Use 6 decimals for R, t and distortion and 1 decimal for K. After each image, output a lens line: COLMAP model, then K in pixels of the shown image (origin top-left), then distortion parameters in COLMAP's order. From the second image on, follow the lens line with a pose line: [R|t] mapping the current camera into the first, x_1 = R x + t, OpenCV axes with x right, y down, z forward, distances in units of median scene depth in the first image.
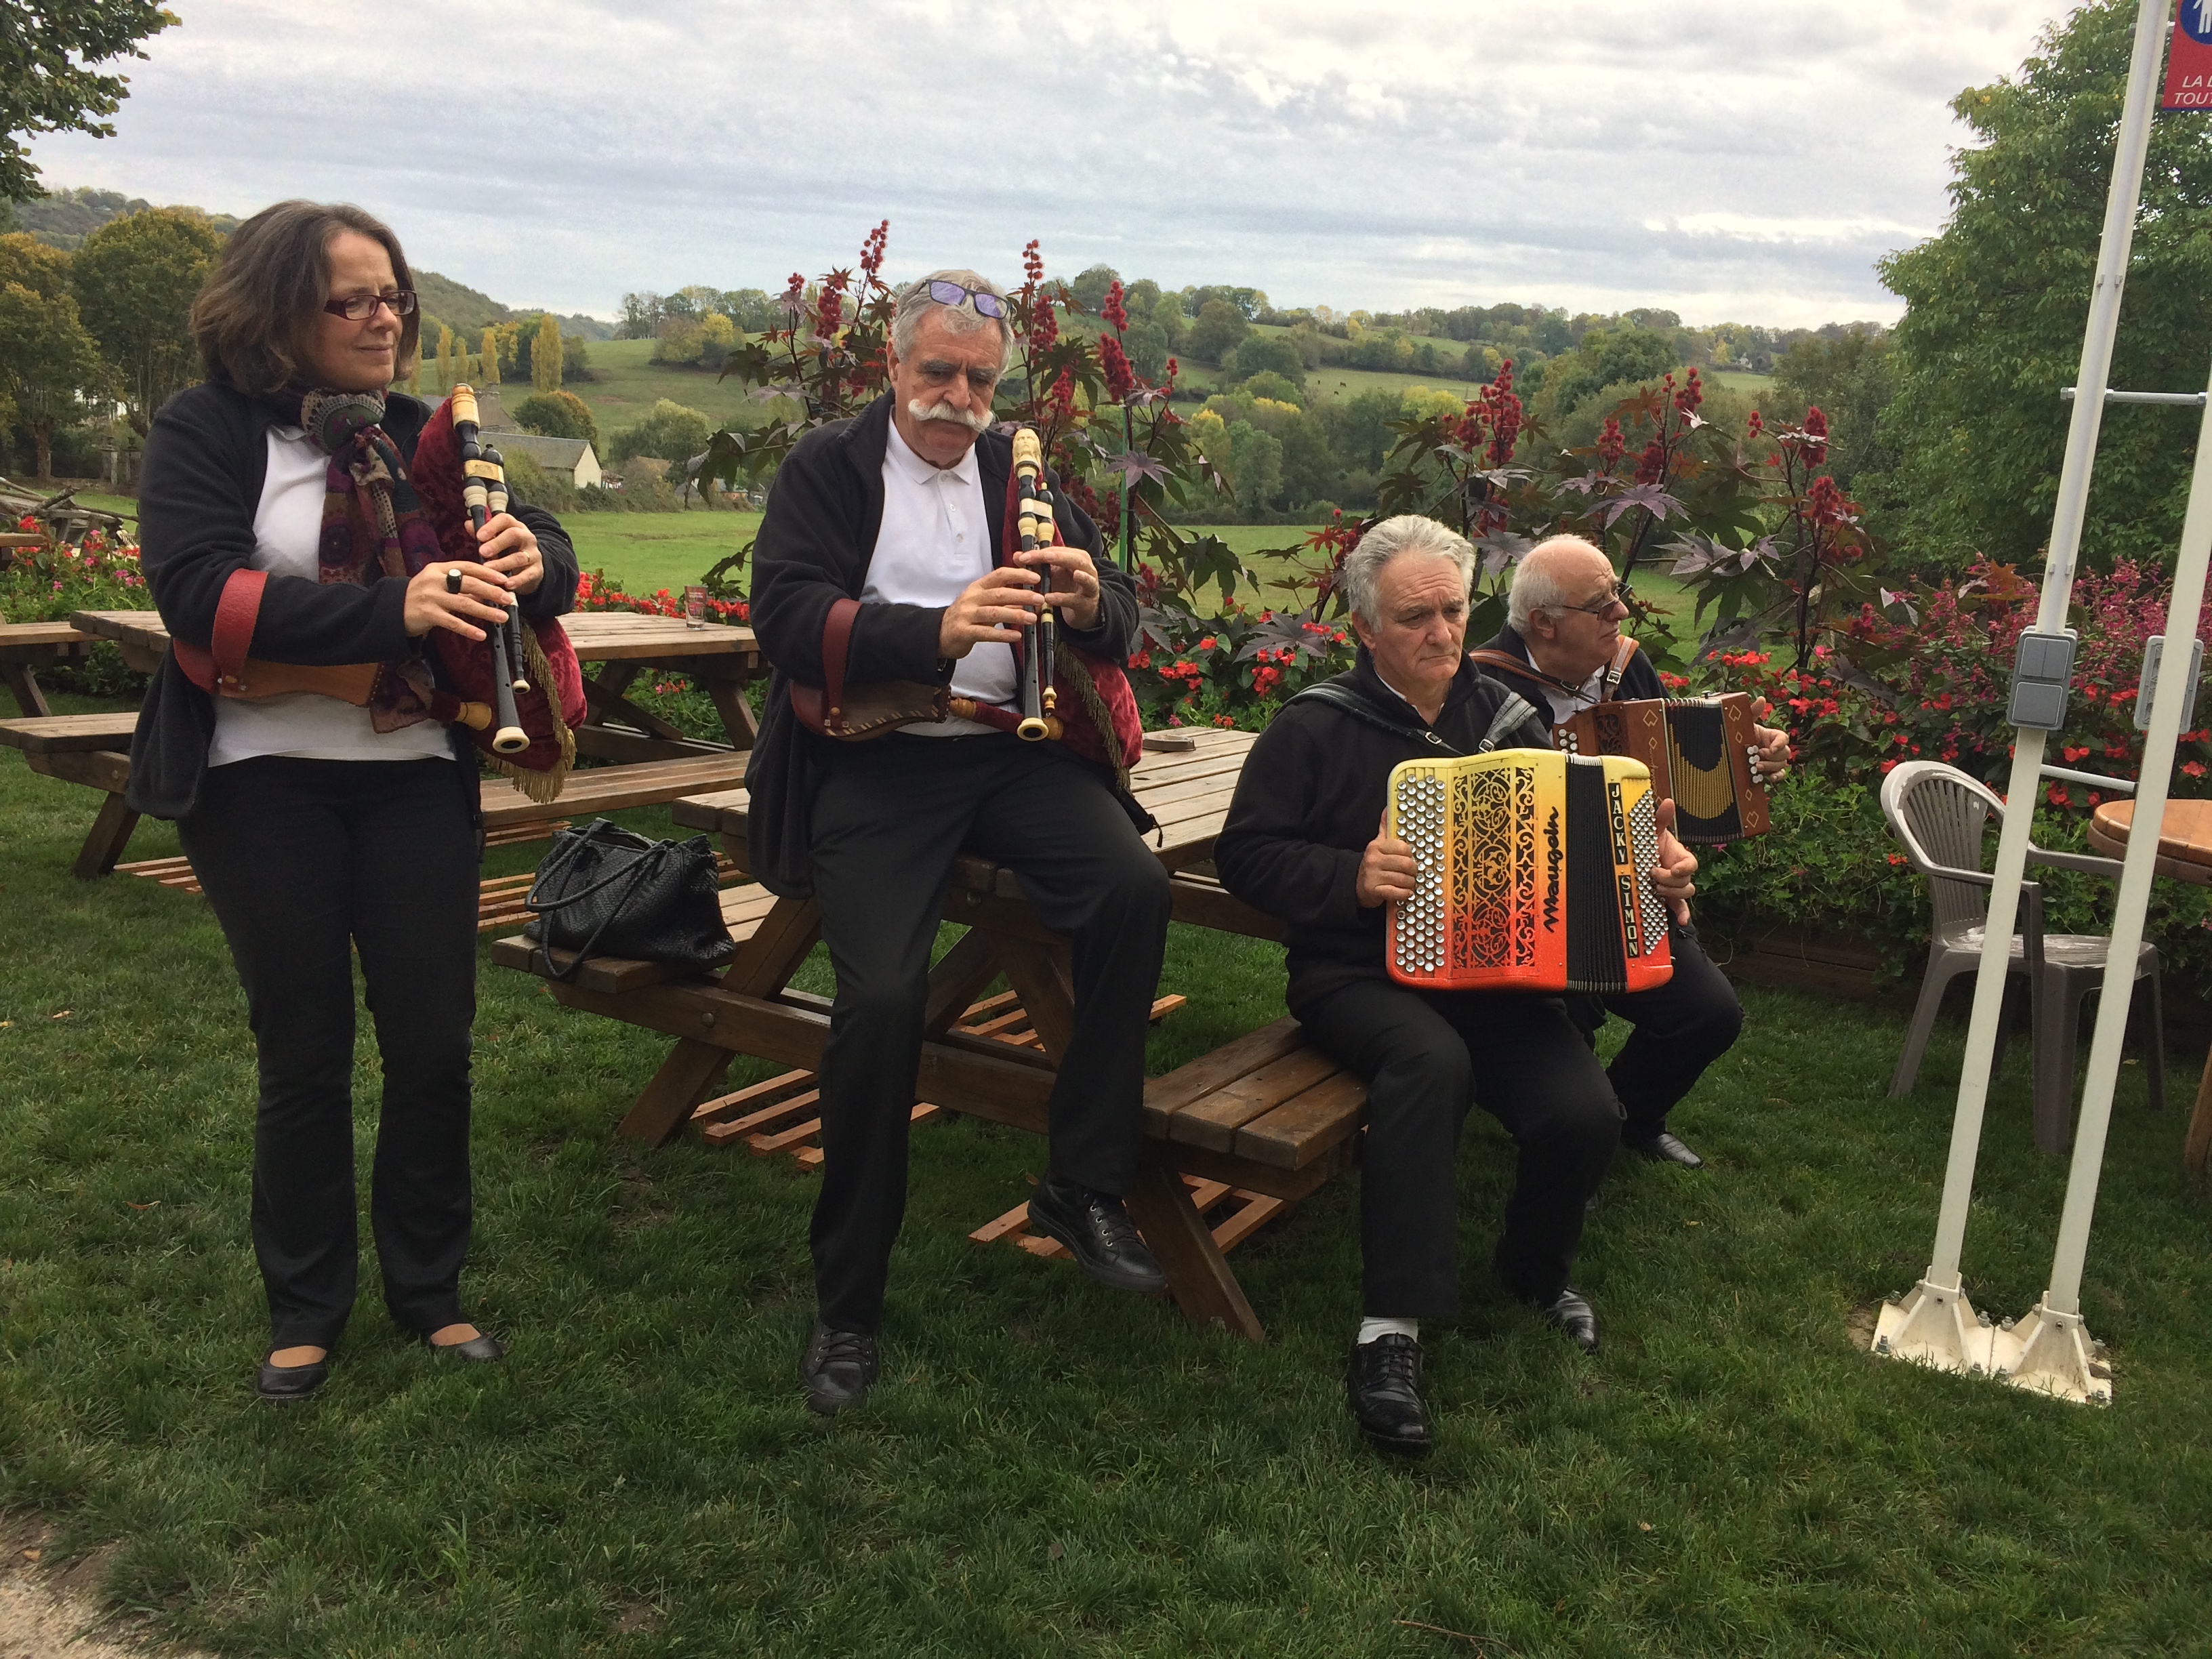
lens RADIAL K [[1877.0, 0, 1106.4], [0, 1877.0, 816.3], [0, 0, 1]] dist [0.090053, -0.117551]
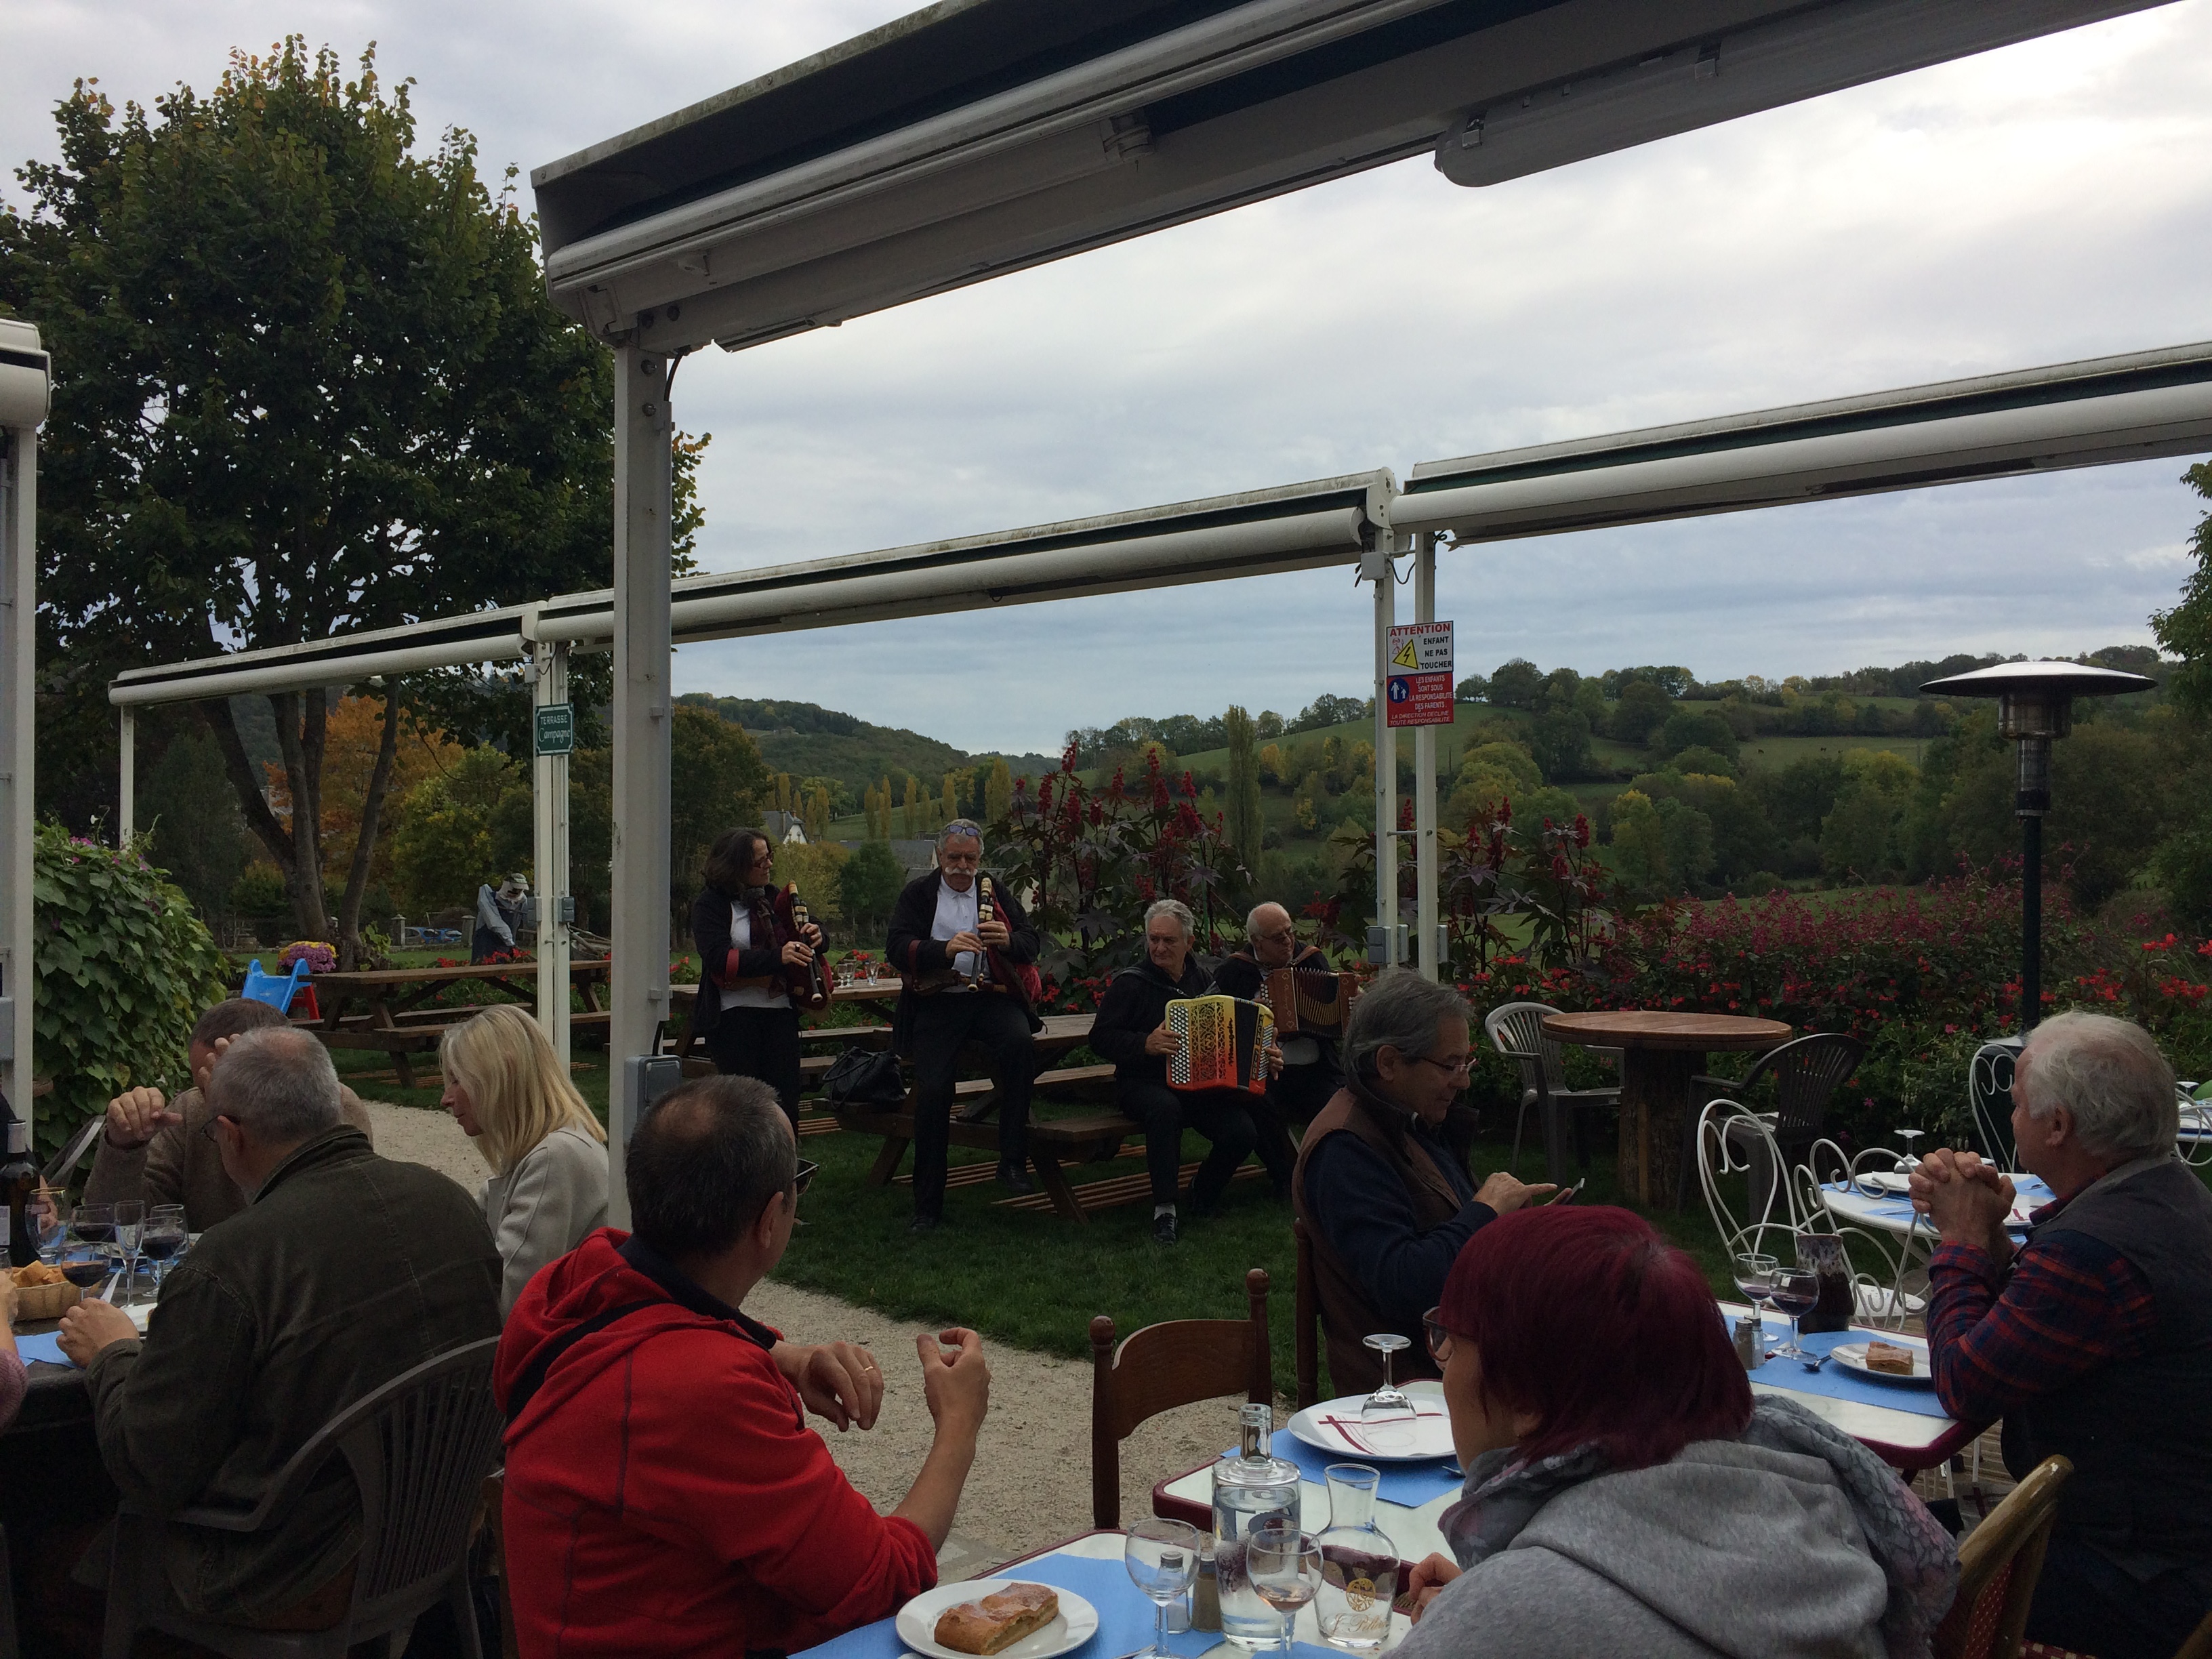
lens RADIAL K [[1891.6, 0, 1102.6], [0, 1891.6, 857.6], [0, 0, 1]] dist [0.067601, -0.091913]
pose [[0.971143, -0.076263, -0.225977, 0.277734], [0.032234, 0.980775, -0.192464, 0.111509], [0.236311, 0.179625, 0.954930, -0.584544]]
